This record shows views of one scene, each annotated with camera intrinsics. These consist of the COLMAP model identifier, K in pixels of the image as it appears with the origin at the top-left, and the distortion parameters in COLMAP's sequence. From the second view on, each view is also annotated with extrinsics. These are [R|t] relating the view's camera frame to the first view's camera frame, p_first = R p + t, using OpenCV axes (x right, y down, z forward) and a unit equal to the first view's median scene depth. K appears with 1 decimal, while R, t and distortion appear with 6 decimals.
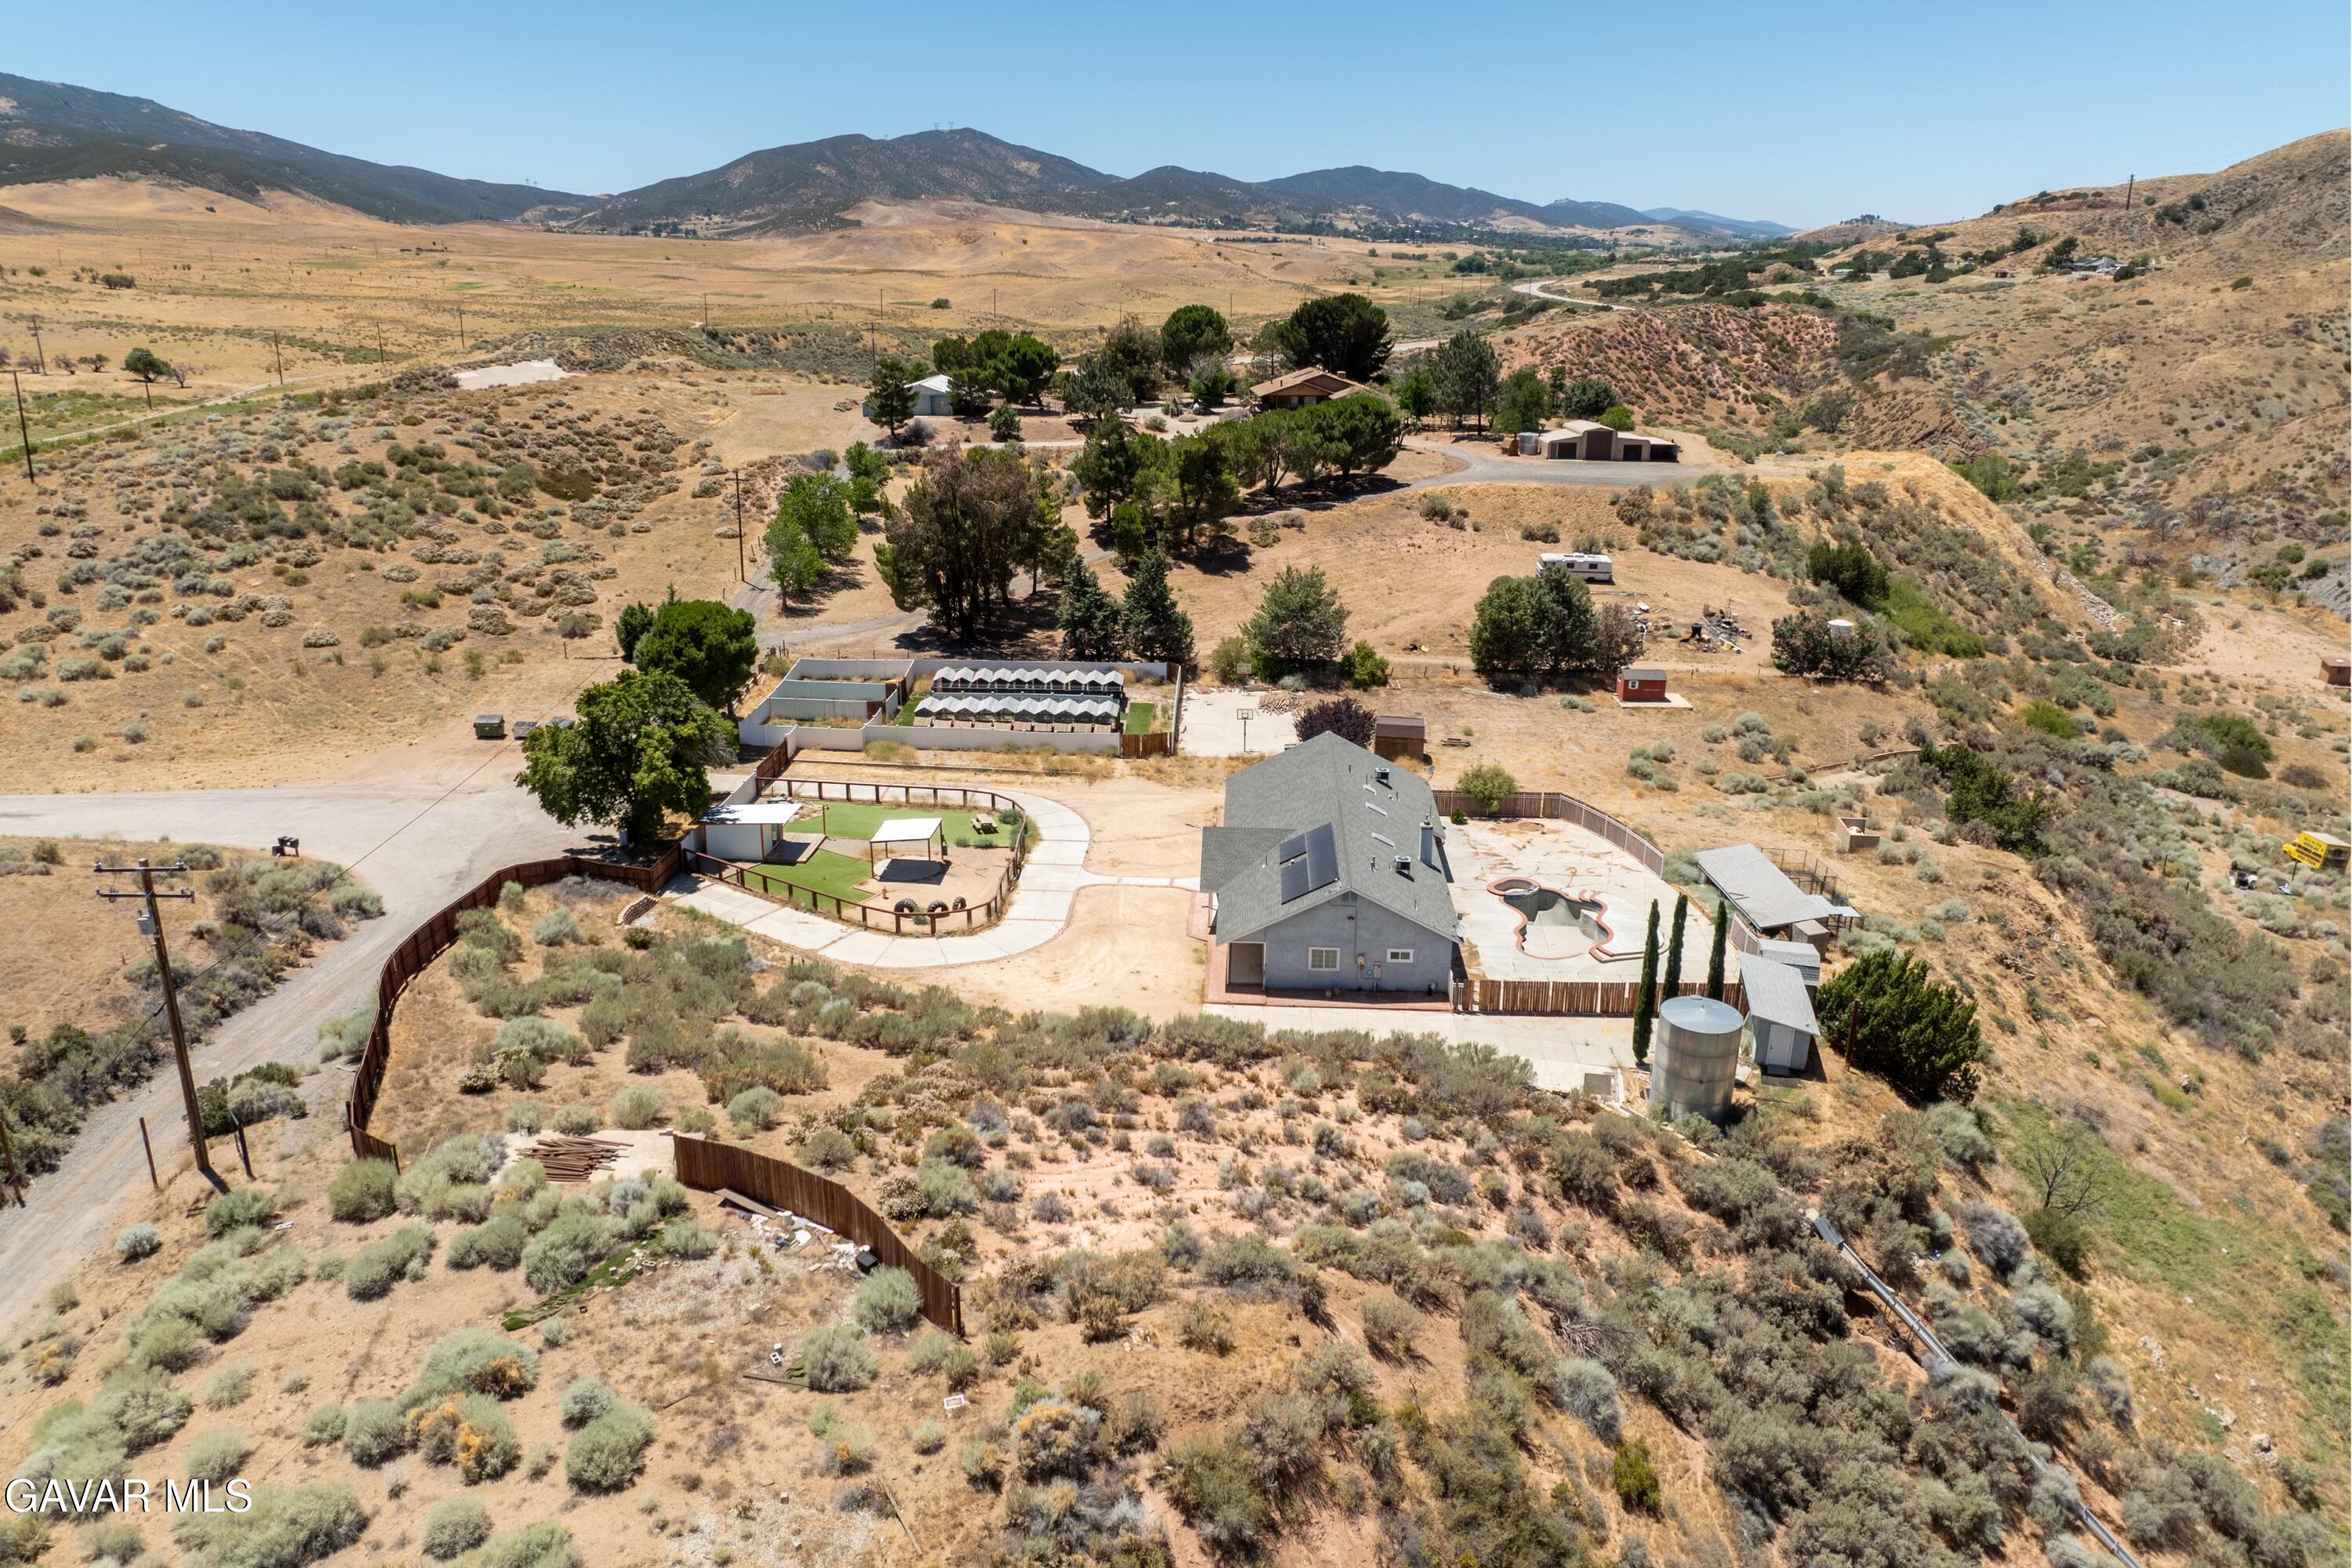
lens RADIAL K [[1664.8, 0, 1173.9], [0, 1664.8, 778.6], [0, 0, 1]] dist [-0.044311, 0.014853]
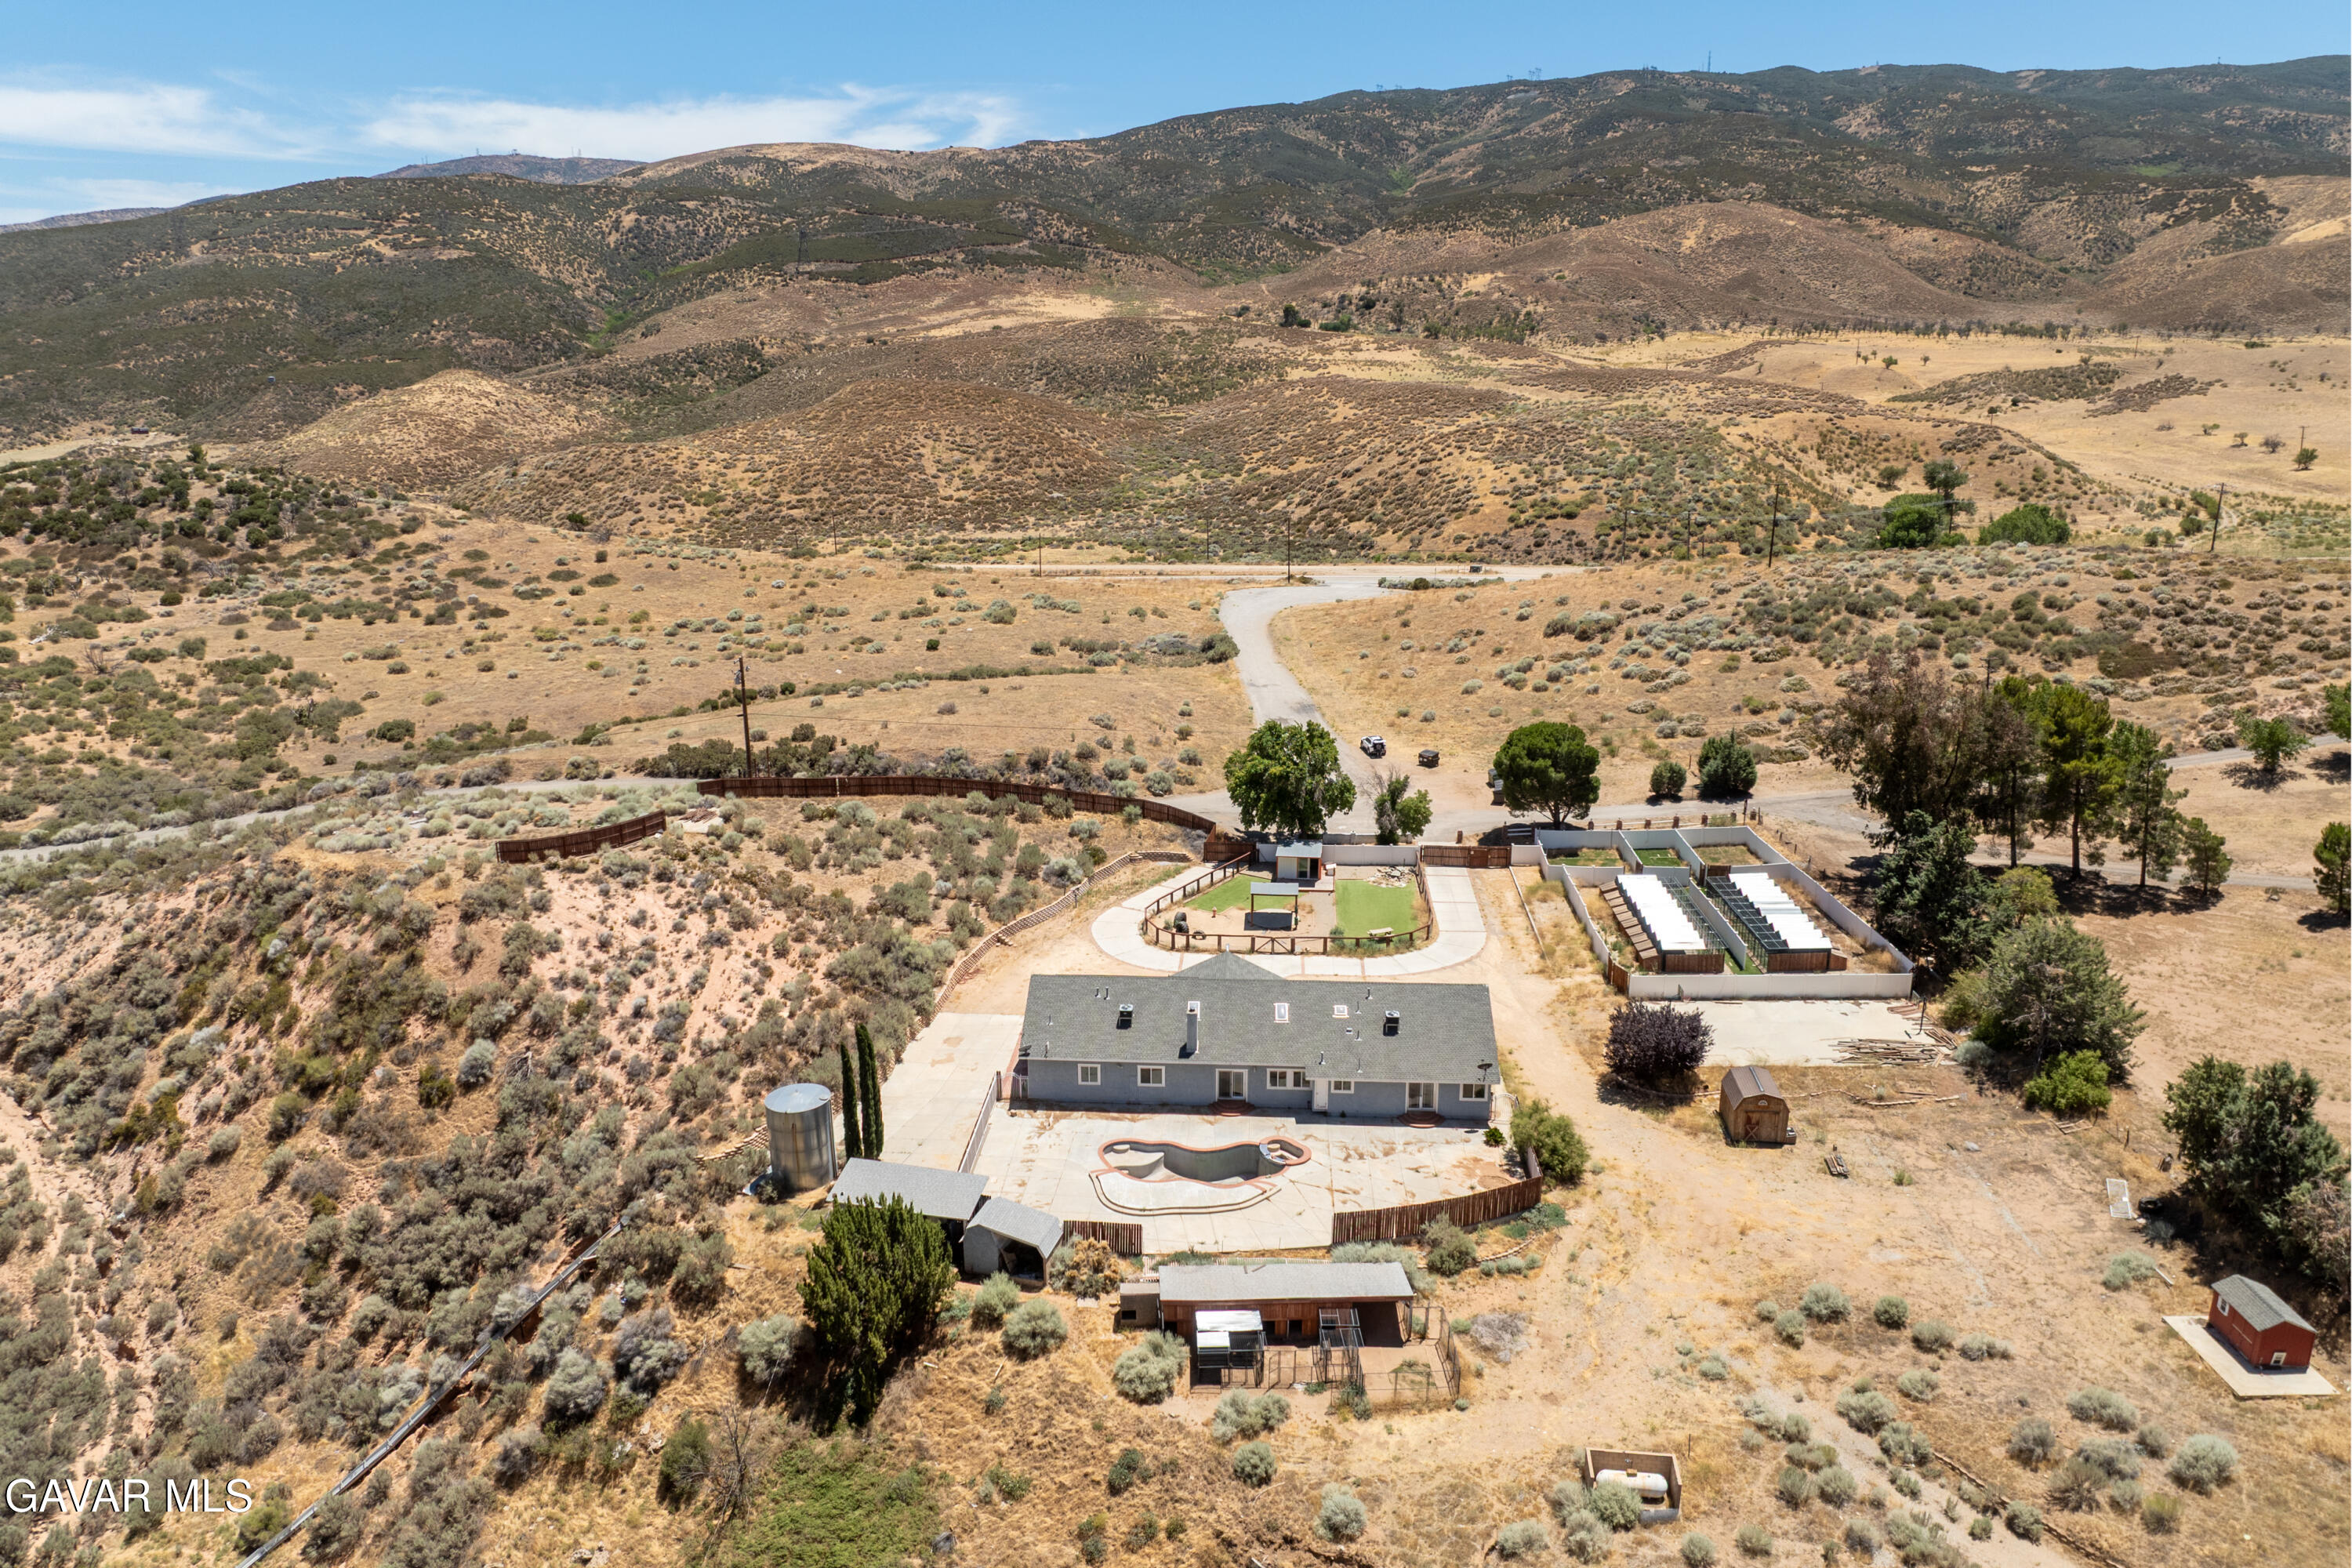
lens RADIAL K [[1664.8, 0, 1171.9], [0, 1664.8, 789.5], [0, 0, 1]] dist [-0.044311, 0.014853]
pose [[-0.016889, 0.262226, -0.964859, 0.210536], [-0.301869, 0.918628, 0.254945, -0.068321], [0.953200, 0.295567, 0.063643, 0.162759]]
